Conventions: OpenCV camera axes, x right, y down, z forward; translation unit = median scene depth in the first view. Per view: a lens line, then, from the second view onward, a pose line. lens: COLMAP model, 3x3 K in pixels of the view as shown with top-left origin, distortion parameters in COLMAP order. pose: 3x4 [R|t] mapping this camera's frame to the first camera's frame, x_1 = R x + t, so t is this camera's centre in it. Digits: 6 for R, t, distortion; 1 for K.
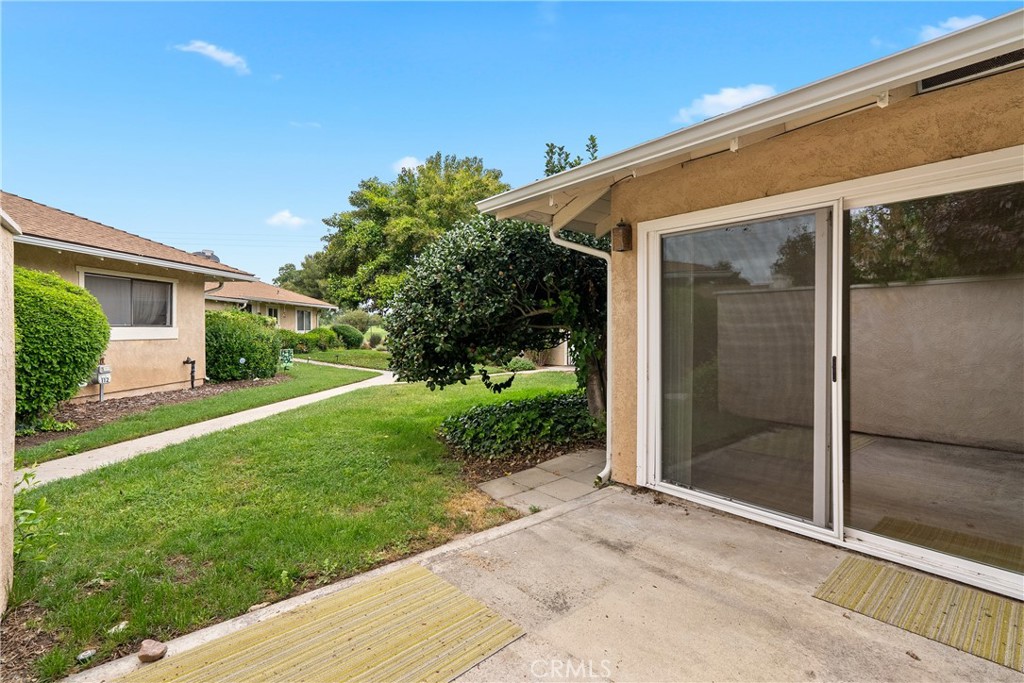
lens RADIAL K [[460.1, 0, 509.5], [0, 460.1, 338.1], [0, 0, 1]] dist [-0.000476, 0.000105]
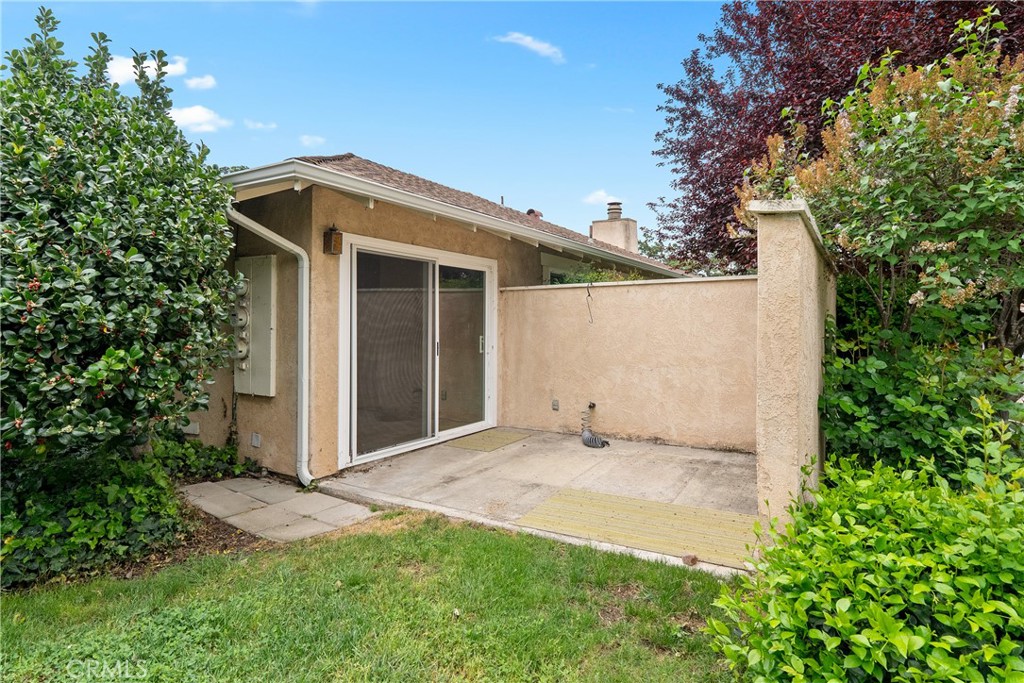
lens RADIAL K [[576.9, 0, 510.2], [0, 576.9, 334.3], [0, 0, 1]] dist [-0.001344, -0.000080]
pose [[-0.312687, -0.019729, 0.949651, -1.197288], [0.008714, 0.999683, 0.023638, -0.034258], [-0.949816, 0.015667, -0.312416, 1.080498]]
